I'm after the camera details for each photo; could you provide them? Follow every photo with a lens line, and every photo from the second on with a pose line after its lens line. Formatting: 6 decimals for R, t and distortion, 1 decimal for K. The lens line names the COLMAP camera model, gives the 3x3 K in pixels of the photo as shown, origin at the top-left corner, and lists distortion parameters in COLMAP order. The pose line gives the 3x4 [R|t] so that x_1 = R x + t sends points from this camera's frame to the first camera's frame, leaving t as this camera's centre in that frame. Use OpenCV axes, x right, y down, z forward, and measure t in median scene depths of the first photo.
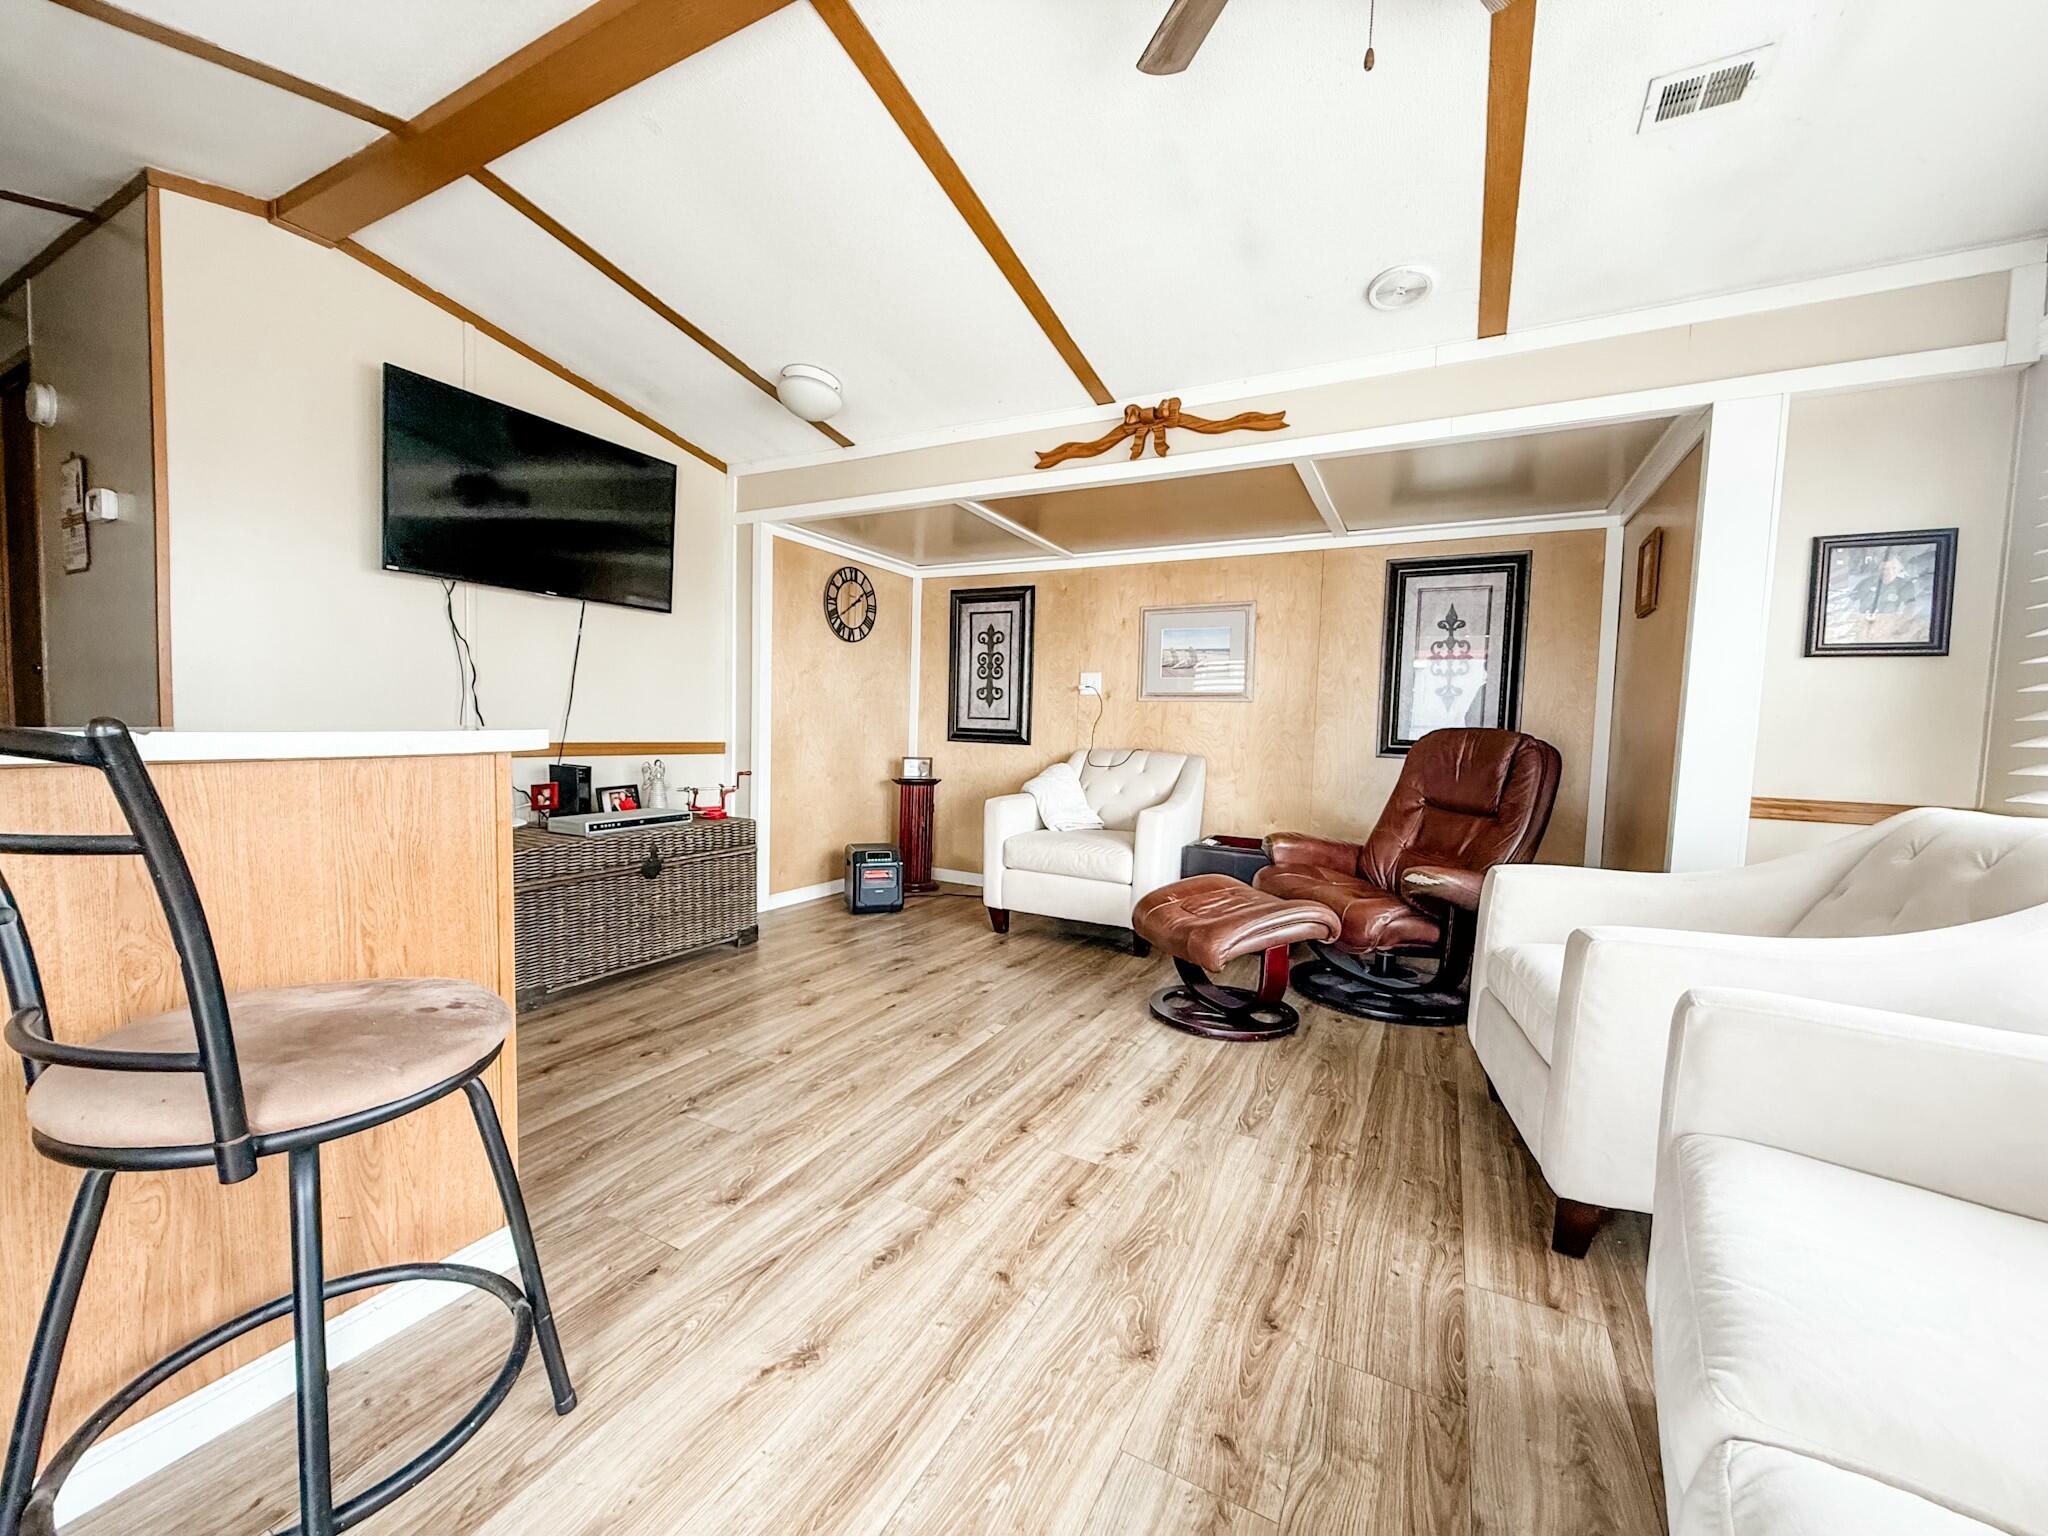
lens RADIAL K [[817.7, 0, 1020.9], [0, 817.7, 769.1], [0, 0, 1]] dist [-0.003483, -0.000071]
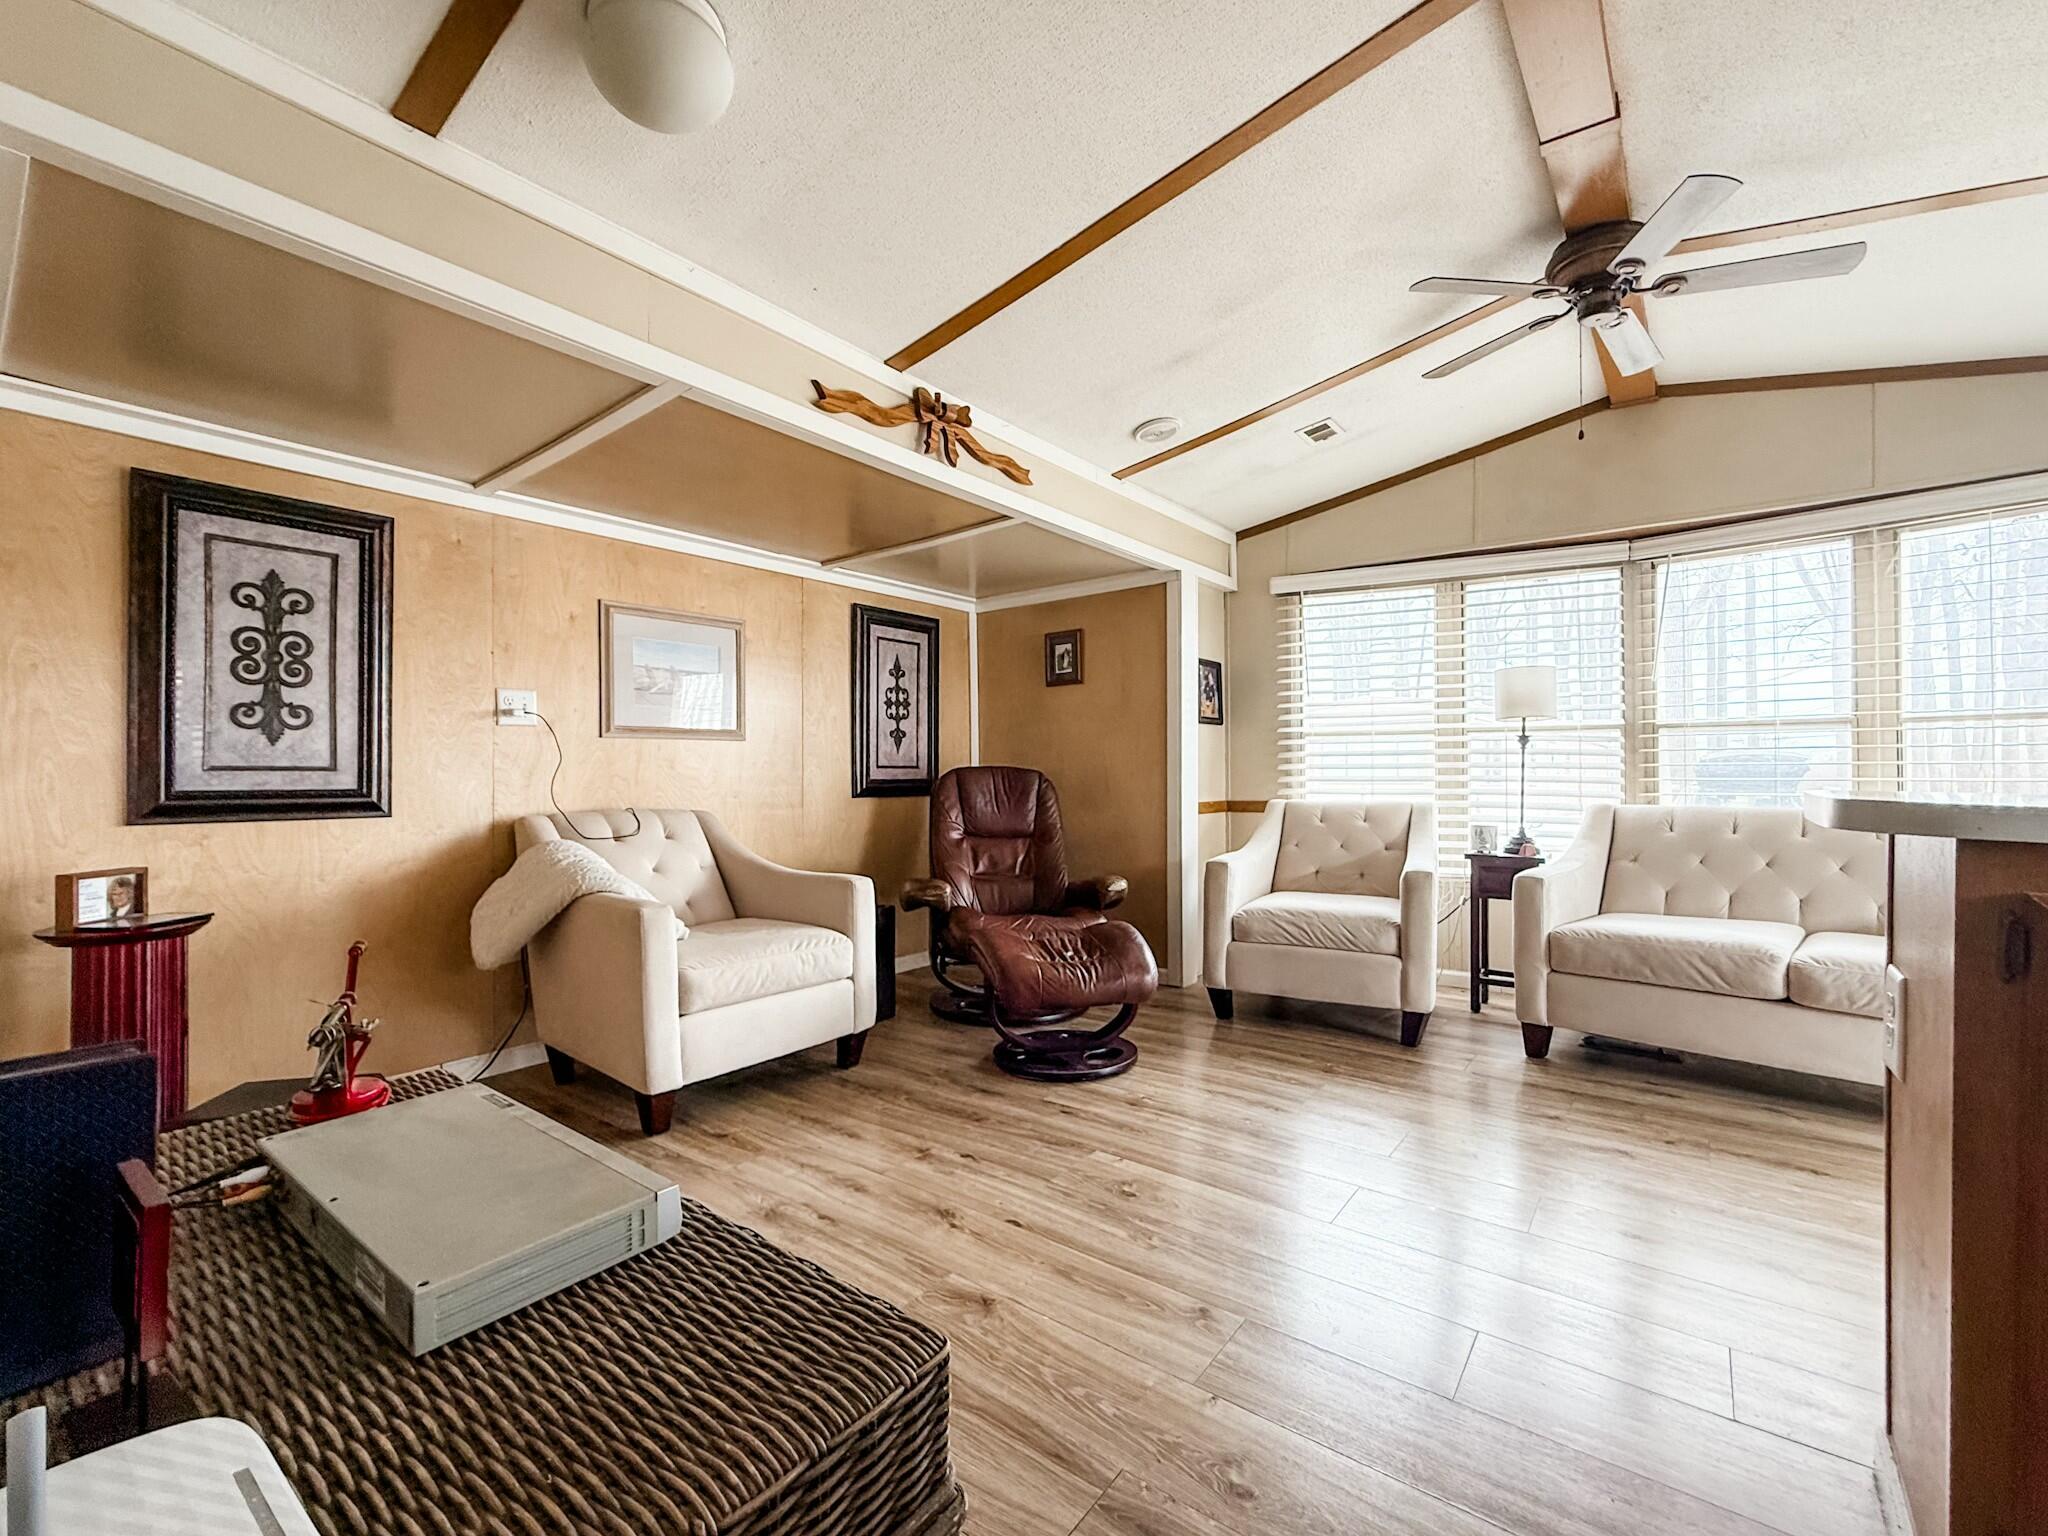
lens RADIAL K [[876.0, 0, 1027.0], [0, 876.0, 770.2], [0, 0, 1]] dist [-0.002111, -0.000036]
pose [[0.166525, -0.024691, 0.985728, -0.513775], [0.066087, 0.997718, 0.013827, -0.043149], [-0.983820, 0.062841, 0.167776, 0.538177]]
